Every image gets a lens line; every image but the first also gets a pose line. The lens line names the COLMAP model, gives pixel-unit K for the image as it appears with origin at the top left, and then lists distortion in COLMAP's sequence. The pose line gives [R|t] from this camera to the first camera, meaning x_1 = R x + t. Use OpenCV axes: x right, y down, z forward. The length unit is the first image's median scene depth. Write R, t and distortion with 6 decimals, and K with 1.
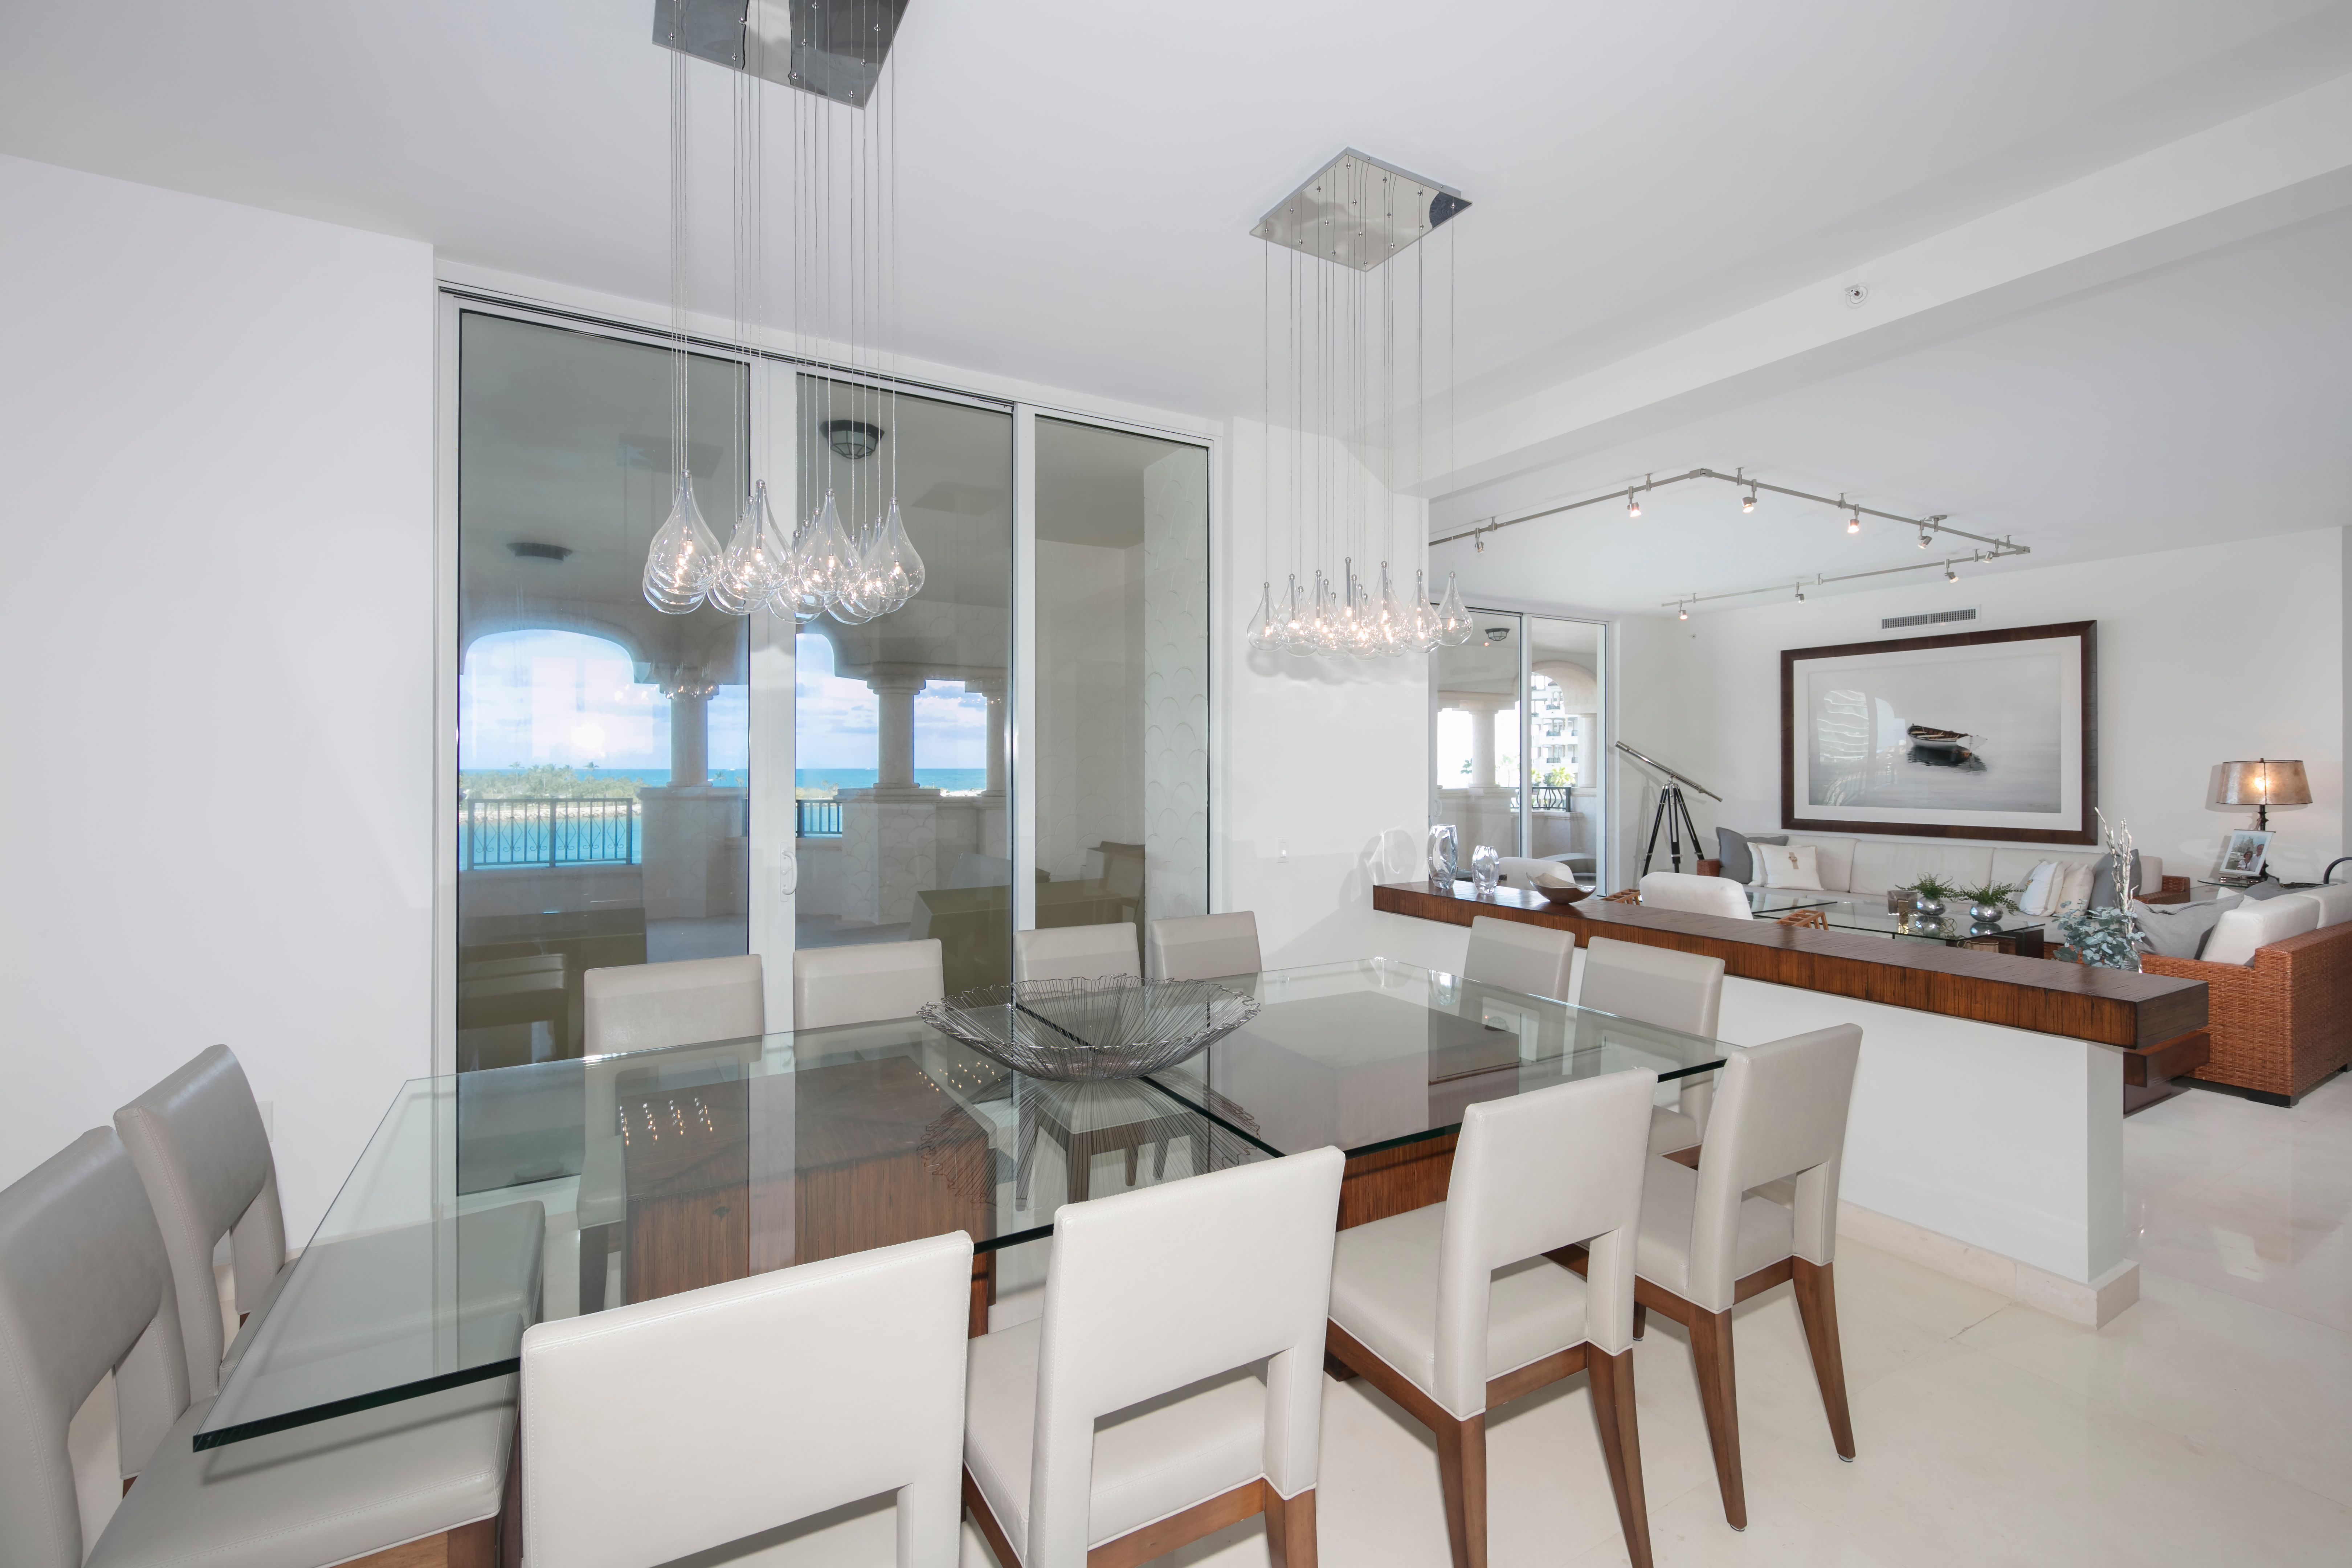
lens RADIAL K [[1025.0, 0, 1189.7], [0, 1025.0, 772.9], [0, 0, 1]] dist [-0.002411, 0.000281]
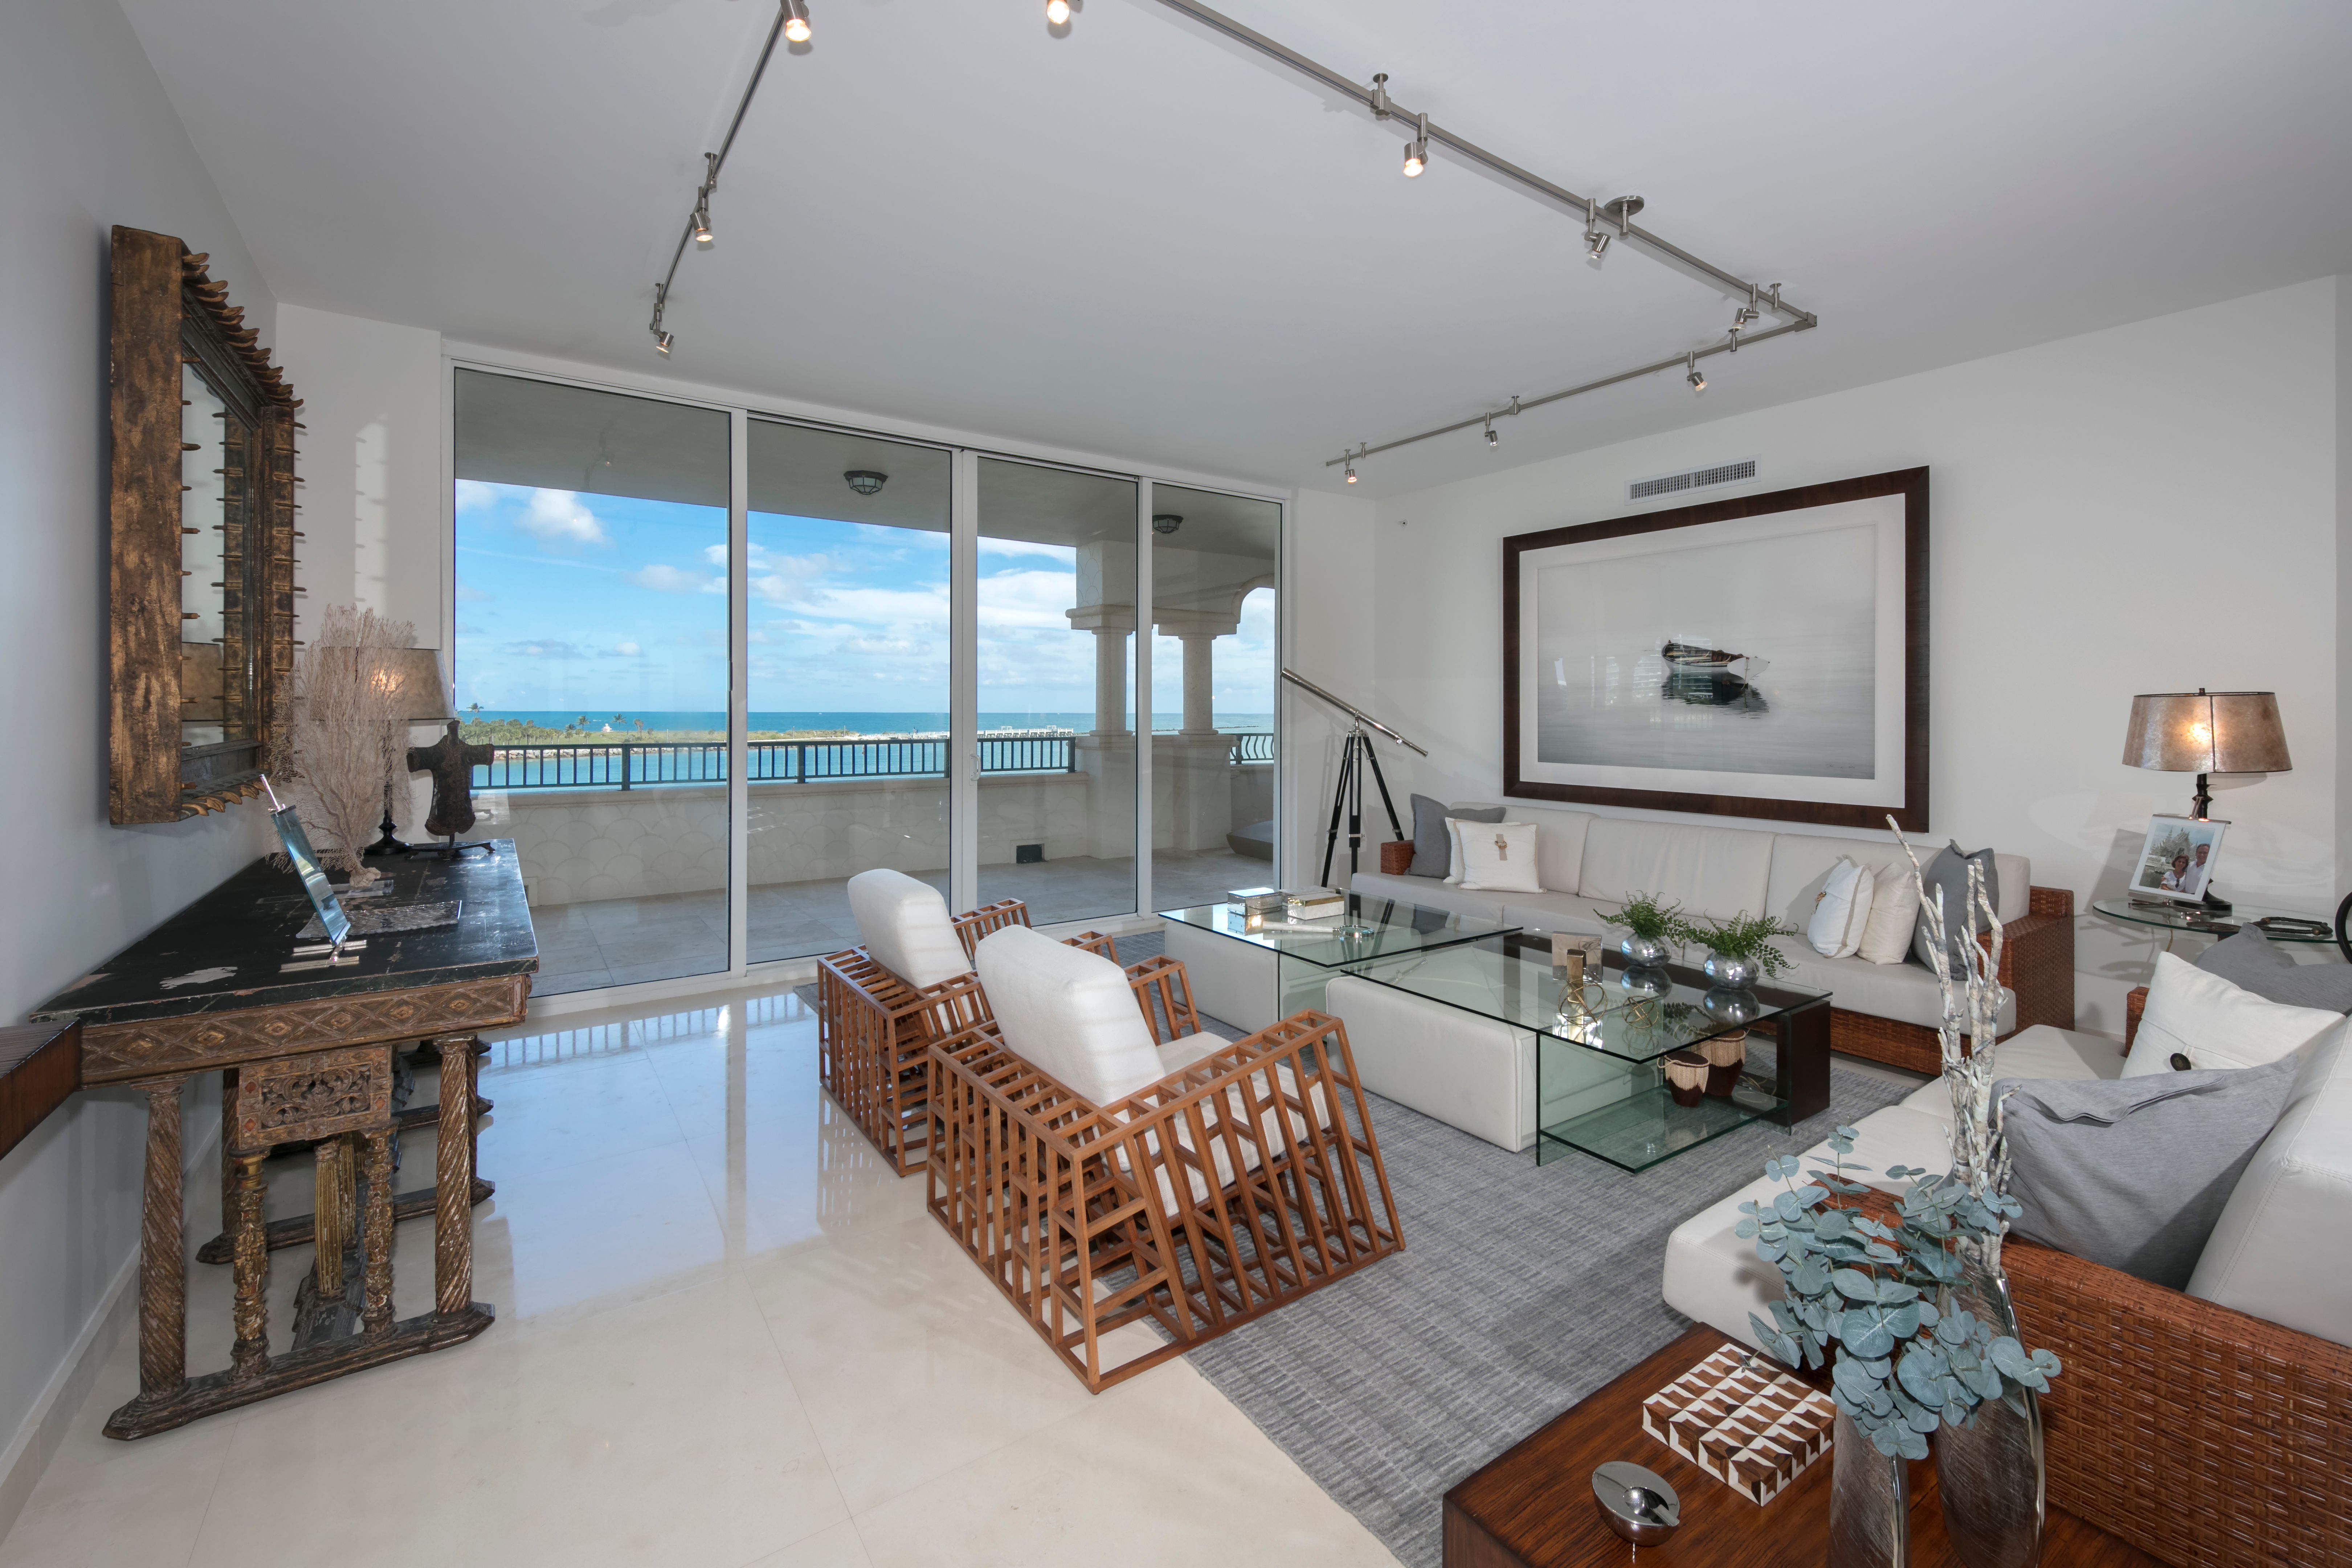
lens RADIAL K [[1010.3, 0, 1187.1], [0, 1010.3, 711.9], [0, 0, 1]] dist [0.001177, -0.000581]
pose [[0.996717, 0.005803, 0.080753, 0.380381], [-0.005390, 0.999971, -0.005334, 0.003638], [-0.080781, 0.004881, 0.996720, 0.416369]]
